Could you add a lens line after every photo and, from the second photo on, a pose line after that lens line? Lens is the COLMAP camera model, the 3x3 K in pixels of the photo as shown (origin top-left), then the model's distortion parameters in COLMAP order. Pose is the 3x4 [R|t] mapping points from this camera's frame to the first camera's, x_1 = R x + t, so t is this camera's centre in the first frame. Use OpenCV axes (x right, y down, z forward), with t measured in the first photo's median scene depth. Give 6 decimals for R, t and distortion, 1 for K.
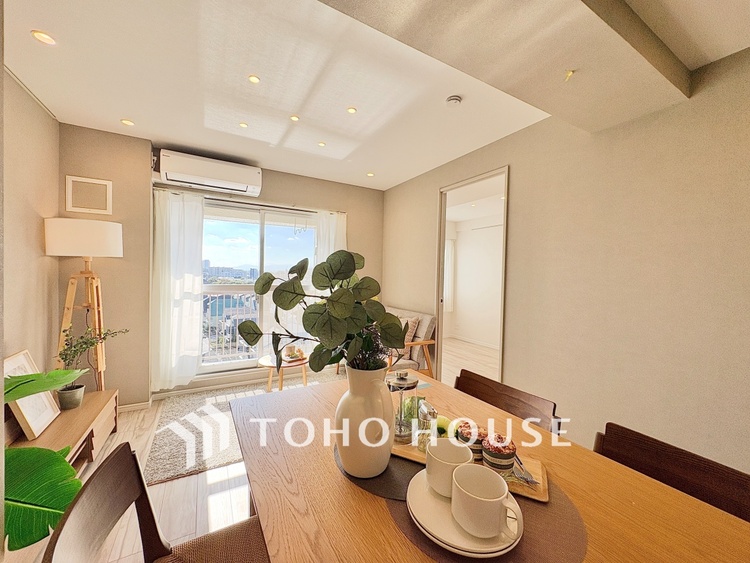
lens RADIAL K [[298.7, 0, 375.0], [0, 298.7, 281.5], [0, 0, 1]] dist [-0.001415, -0.000154]
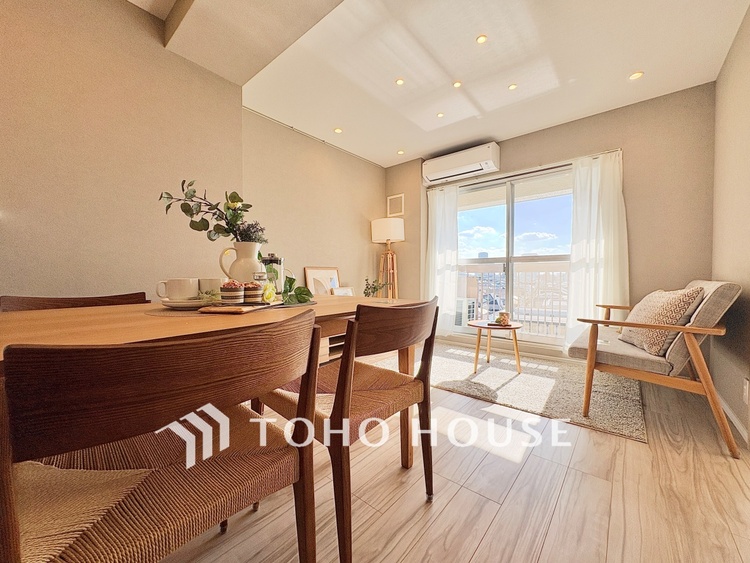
lens RADIAL K [[298.7, 0, 375.0], [0, 298.7, 281.5], [0, 0, 1]] dist [-0.001415, -0.000154]
pose [[0.329228, -0.003545, -0.944244, 0.566793], [-0.017018, 0.999808, -0.009687, 0.152212], [0.944097, 0.019259, 0.329104, 0.343676]]
